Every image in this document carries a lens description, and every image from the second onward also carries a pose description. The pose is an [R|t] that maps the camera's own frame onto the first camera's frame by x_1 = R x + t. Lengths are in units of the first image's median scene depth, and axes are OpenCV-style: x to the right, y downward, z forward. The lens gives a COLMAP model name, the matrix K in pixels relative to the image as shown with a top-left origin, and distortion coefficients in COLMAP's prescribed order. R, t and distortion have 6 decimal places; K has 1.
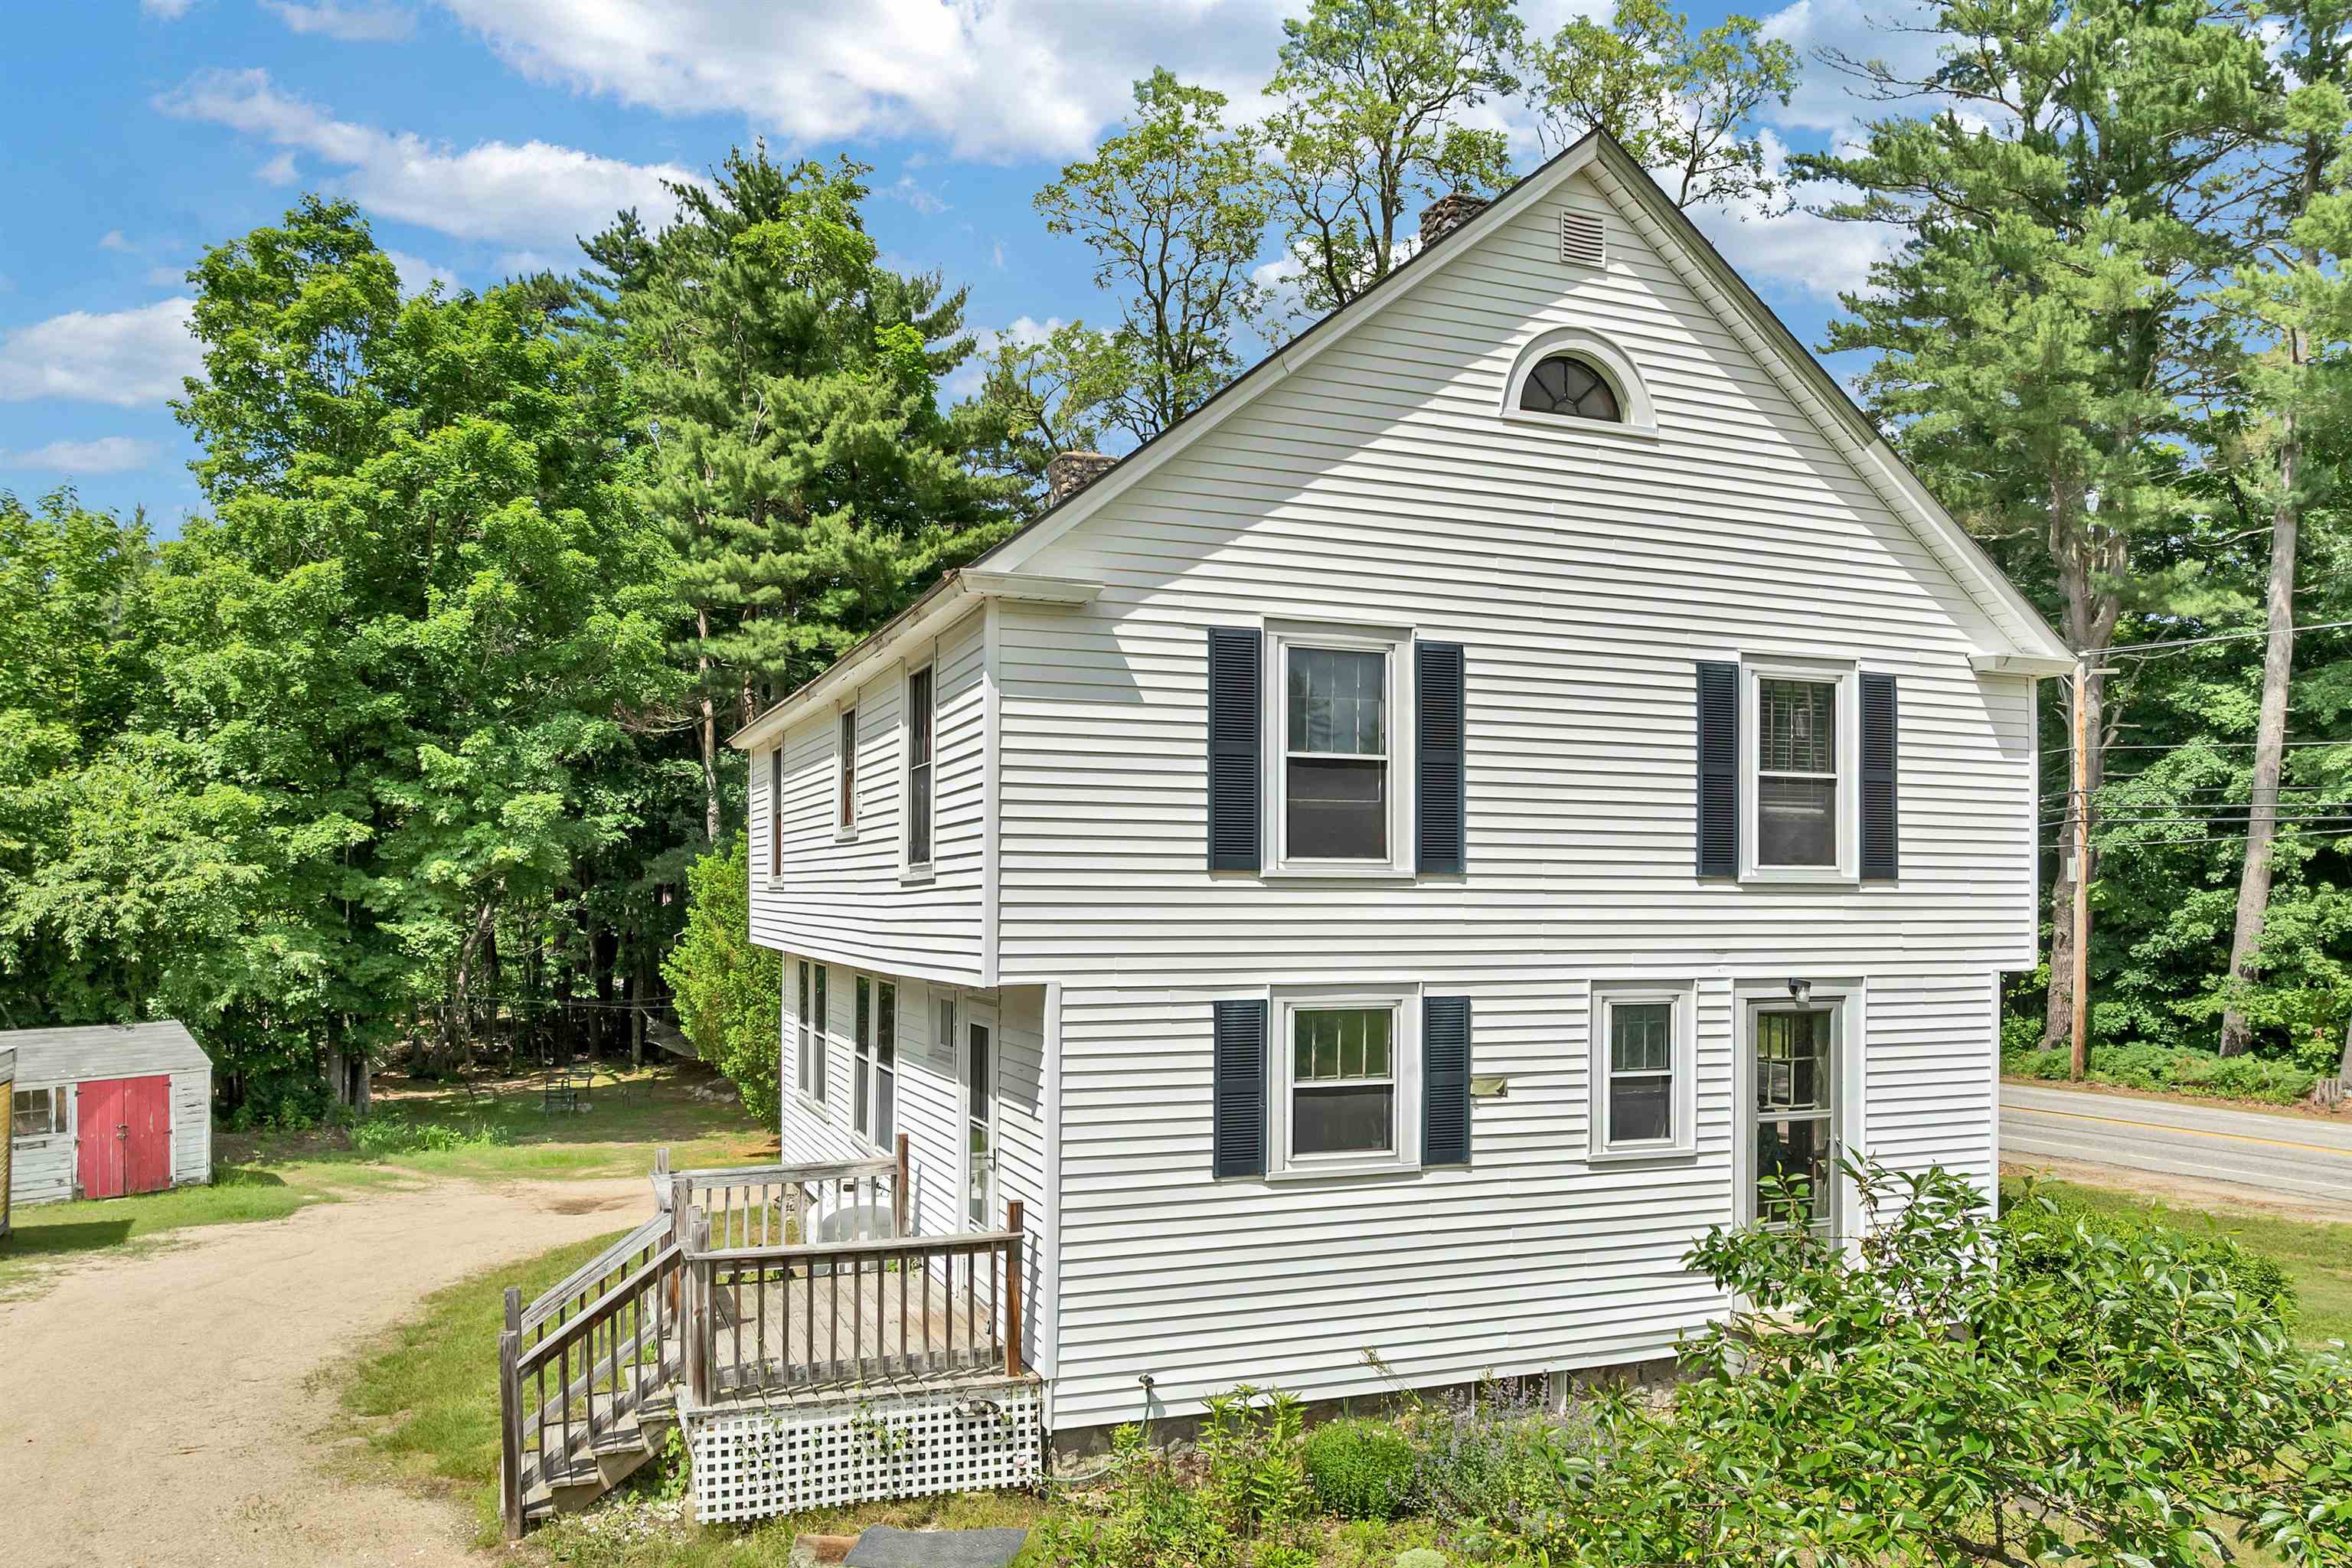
lens RADIAL K [[1695.0, 0, 1182.7], [0, 1695.0, 883.4], [0, 0, 1]] dist [-0.041151, 0.003842]
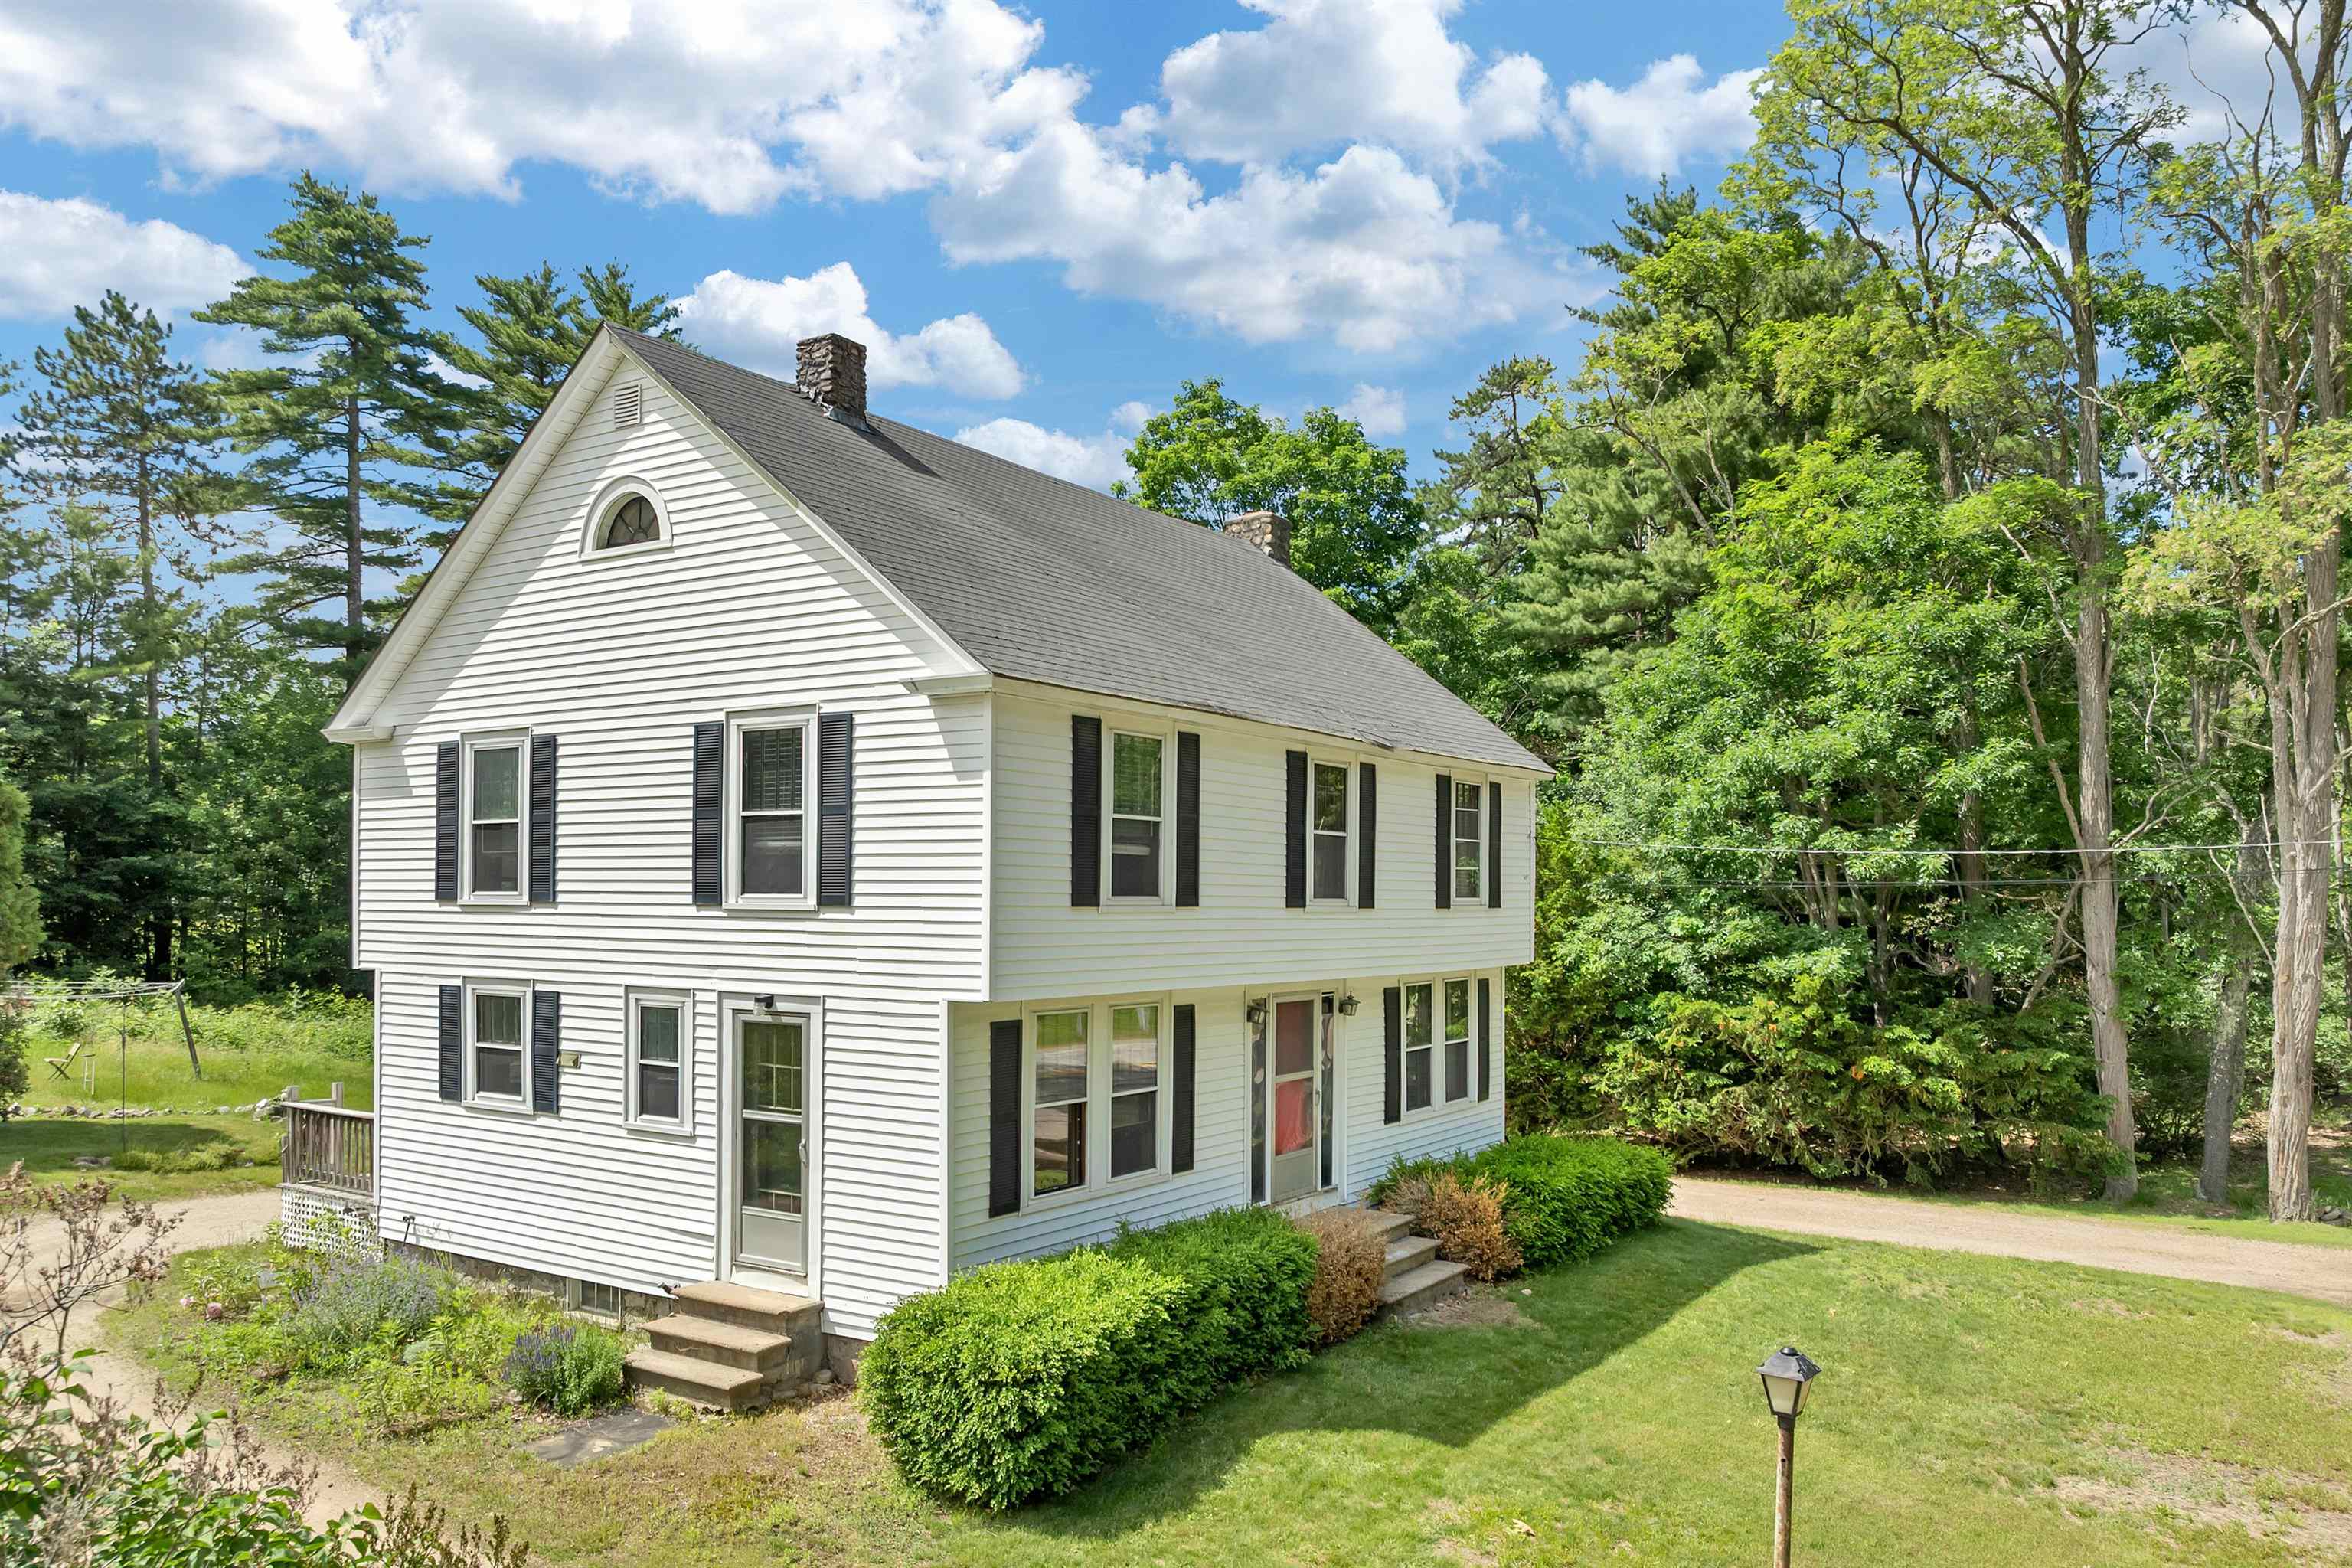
lens RADIAL K [[1698.0, 0, 1183.5], [0, 1698.0, 881.0], [0, 0, 1]] dist [-0.040631, 0.007634]
pose [[0.578202, -0.008441, -0.815850, 1.206709], [0.002582, 0.999960, -0.008516, -0.007487], [0.815889, 0.002817, 0.578201, 0.478932]]
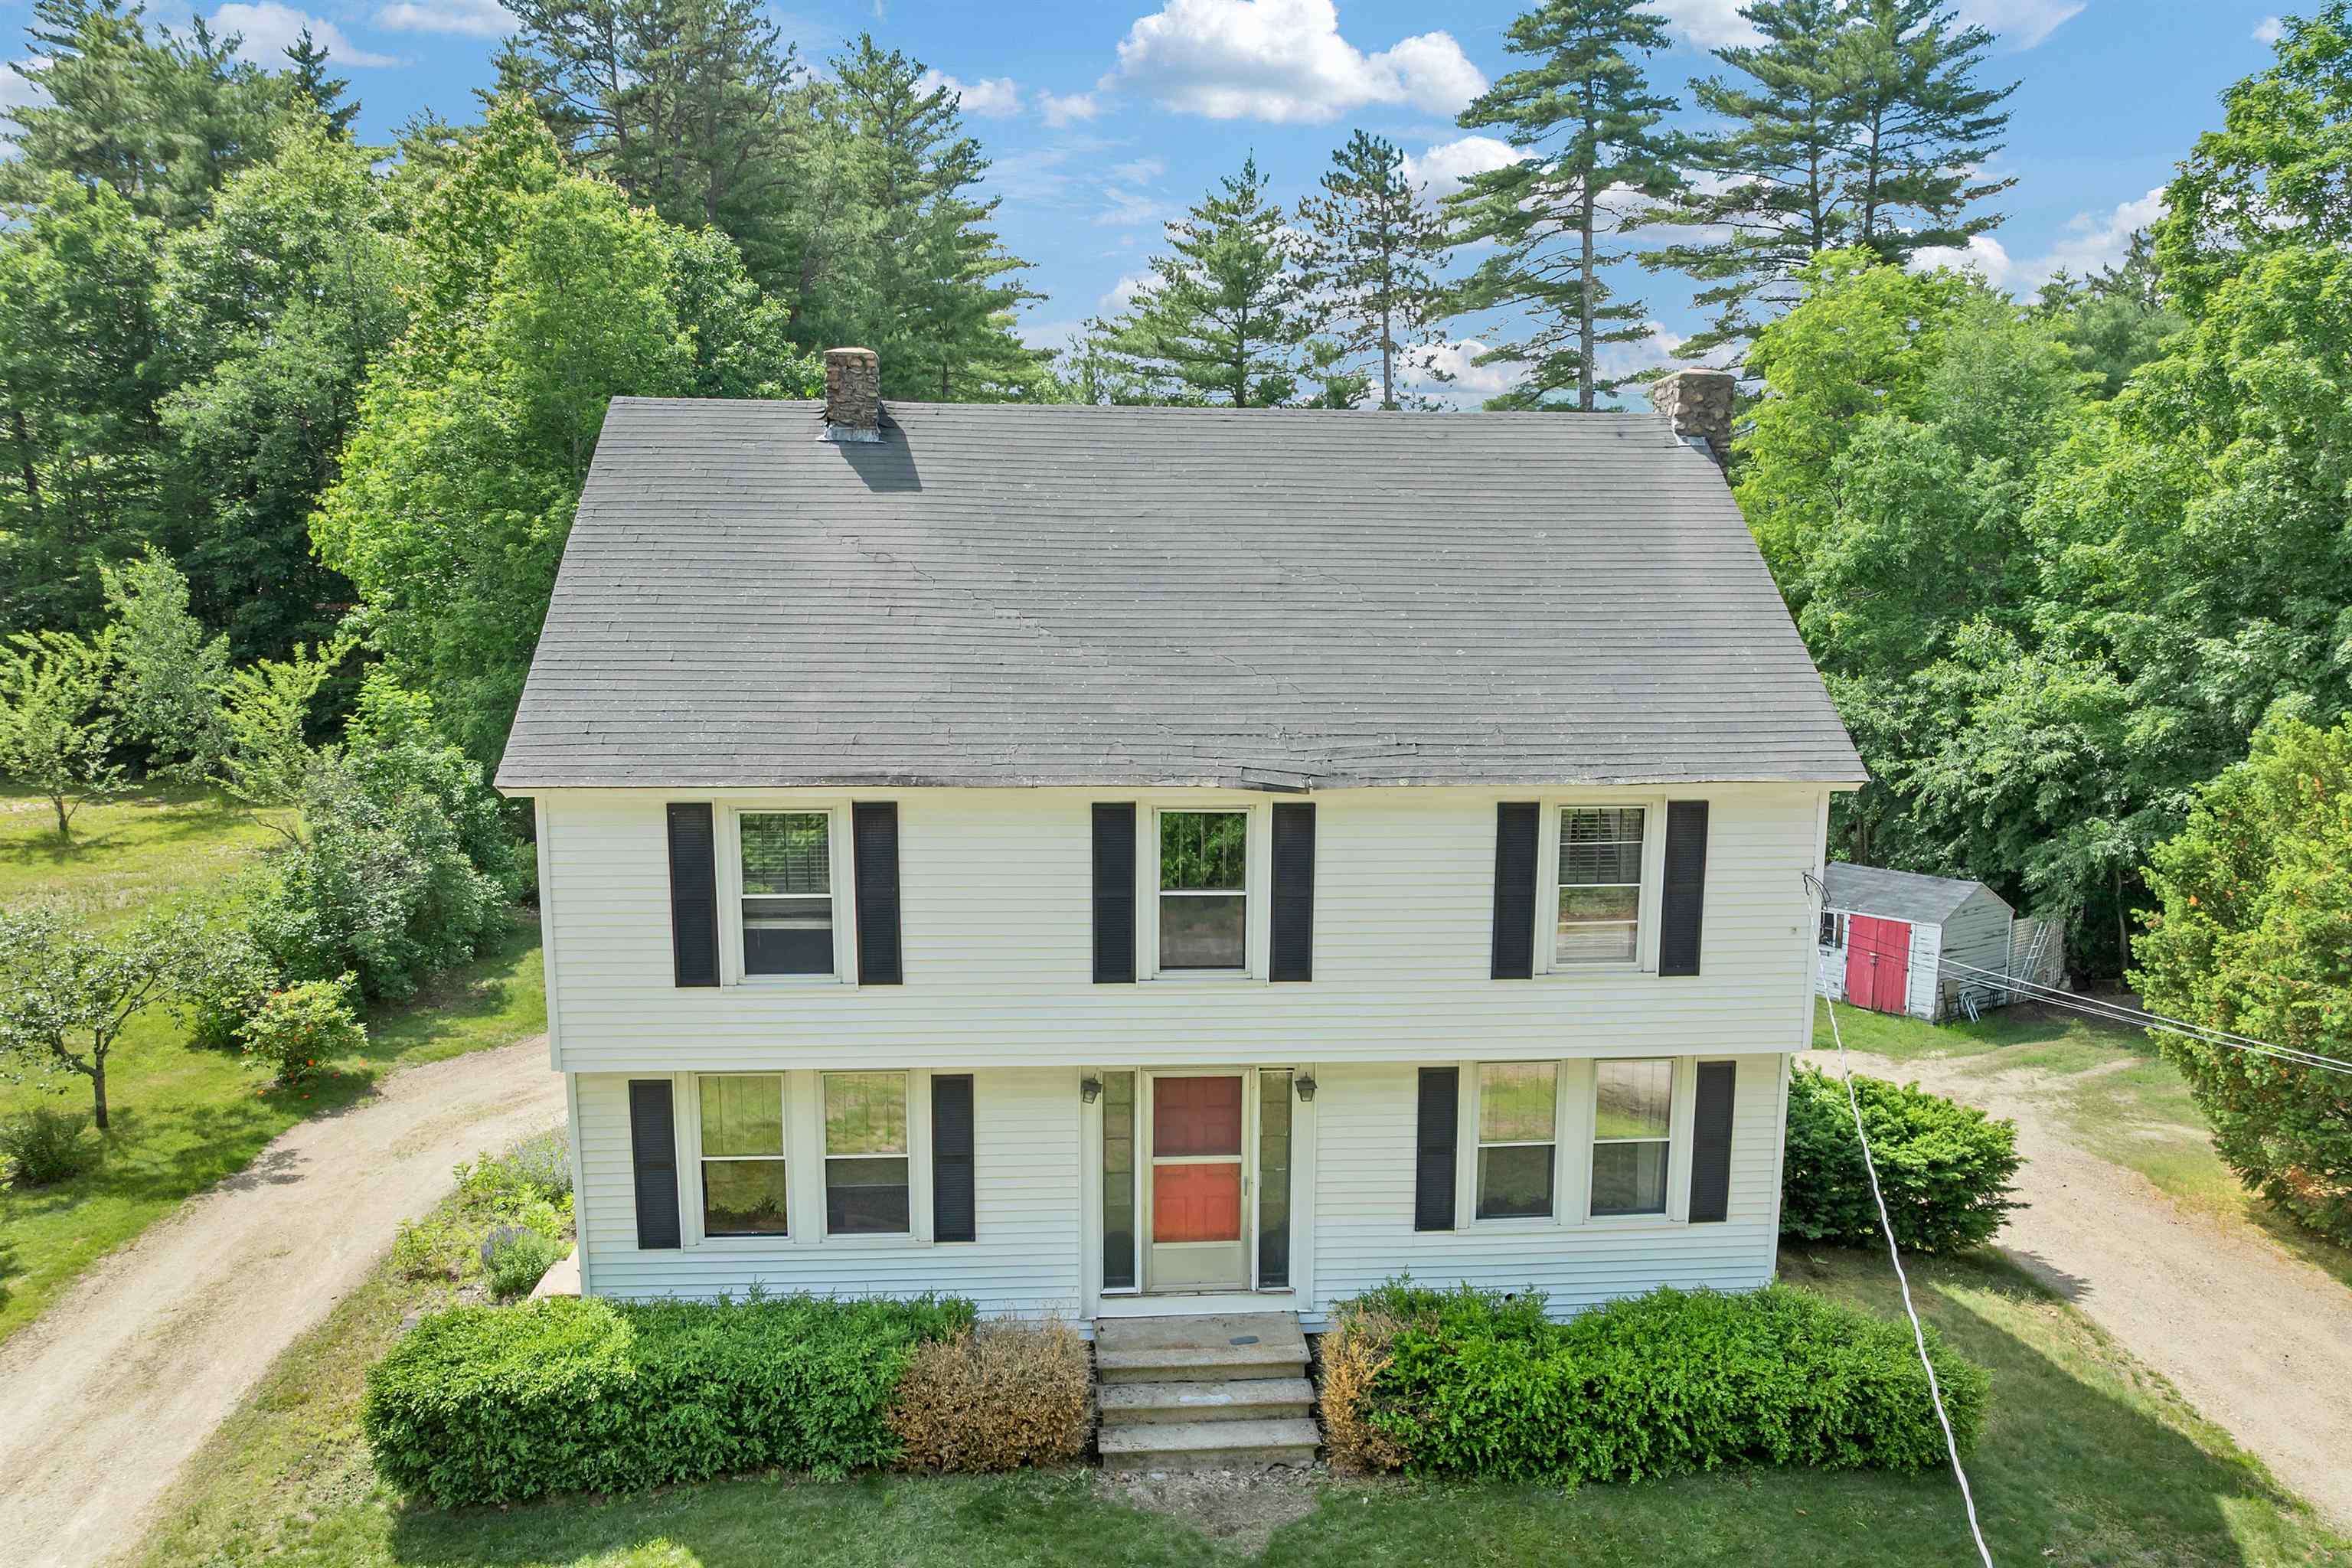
lens RADIAL K [[1692.5, 0, 1171.2], [0, 1692.5, 890.2], [0, 0, 1]] dist [-0.045738, 0.013704]
pose [[-0.288710, 0.168977, -0.942387, 1.226510], [0.002181, 0.984415, 0.175845, -0.220841], [0.957414, 0.048713, -0.284579, 1.490995]]
